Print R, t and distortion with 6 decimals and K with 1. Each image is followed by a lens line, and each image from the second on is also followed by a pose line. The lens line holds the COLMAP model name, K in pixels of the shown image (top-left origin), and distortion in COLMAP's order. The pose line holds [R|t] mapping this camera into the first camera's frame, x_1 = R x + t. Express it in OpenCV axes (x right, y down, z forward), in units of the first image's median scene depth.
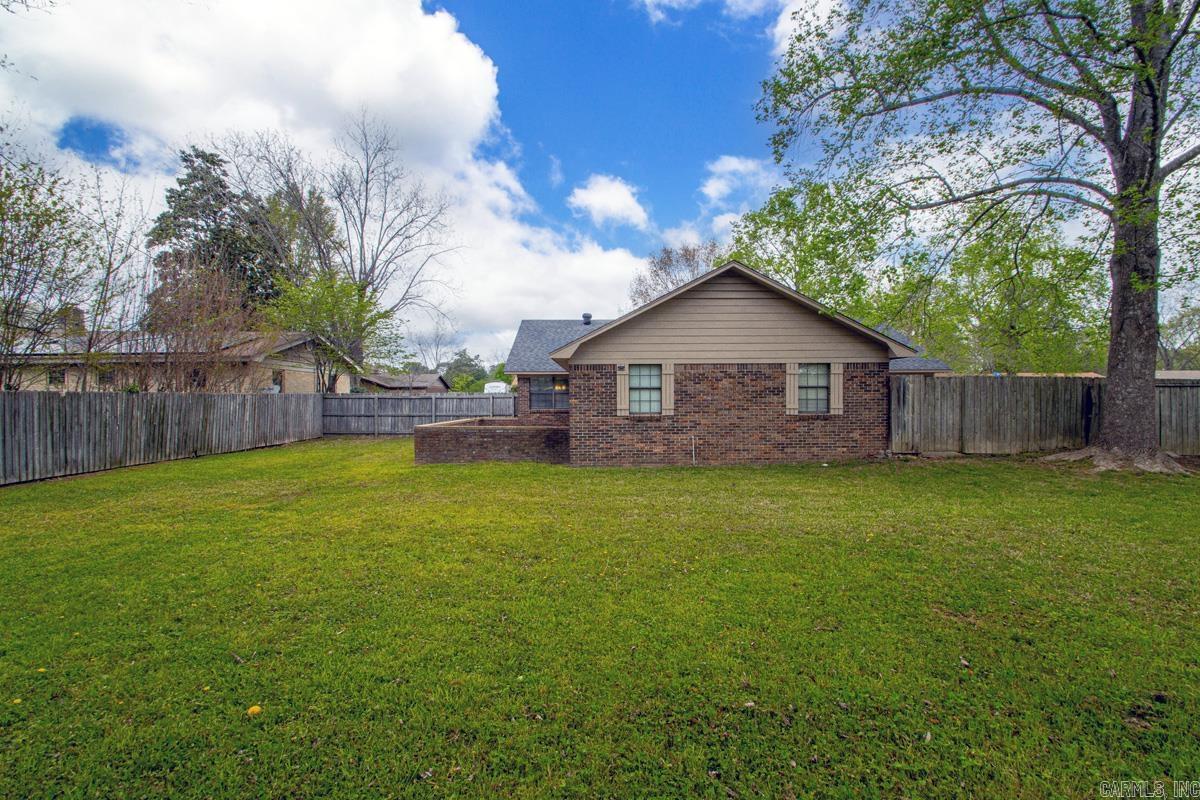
lens RADIAL K [[557.0, 0, 608.3], [0, 557.0, 401.7], [0, 0, 1]] dist [0.016184, -0.017593]
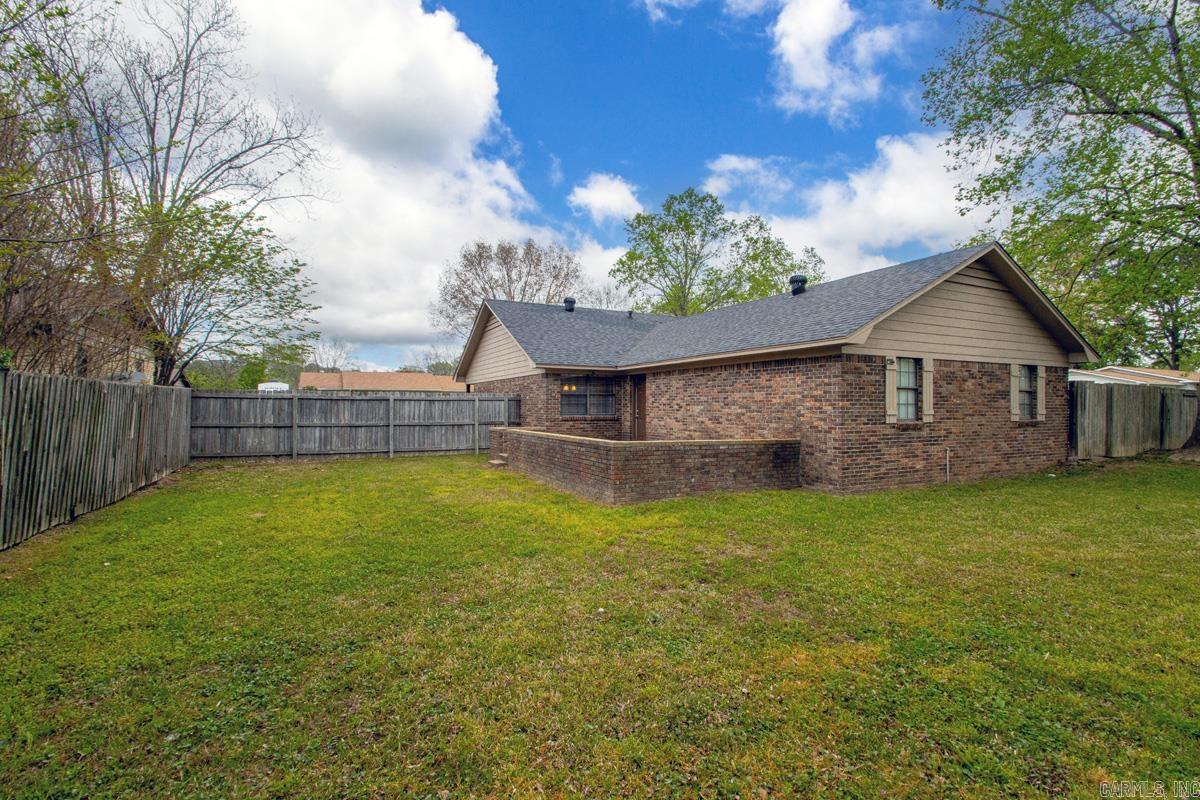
lens RADIAL K [[557.0, 0, 608.3], [0, 557.0, 401.7], [0, 0, 1]] dist [0.016184, -0.017593]
pose [[0.897103, 0.010767, 0.441691, -0.662314], [-0.004846, 0.999883, -0.014530, 0.008438], [-0.441796, 0.010895, 0.897049, 0.477309]]
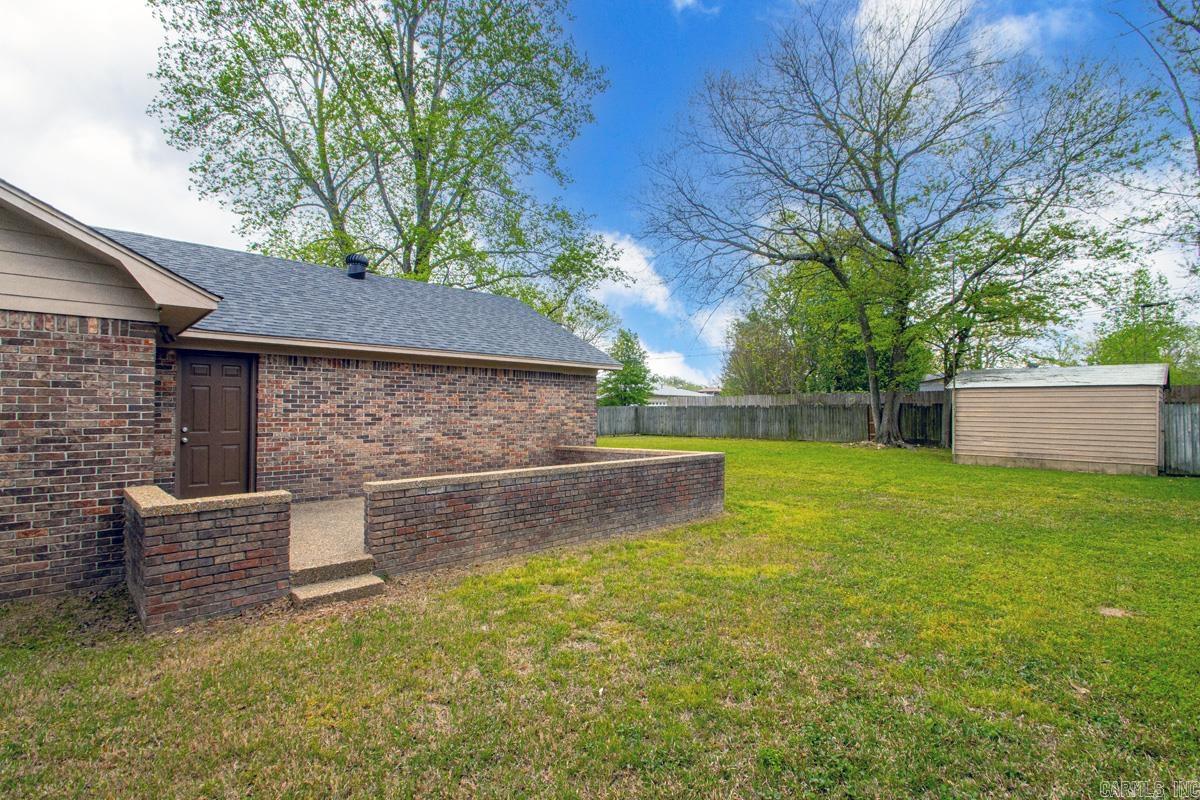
lens RADIAL K [[557.0, 0, 608.3], [0, 557.0, 401.7], [0, 0, 1]] dist [0.016184, -0.017593]
pose [[-0.688689, 0.017419, 0.724847, -0.768263], [0.005565, 0.999809, -0.018739, -0.004212], [-0.725035, -0.008872, -0.688654, 1.629807]]
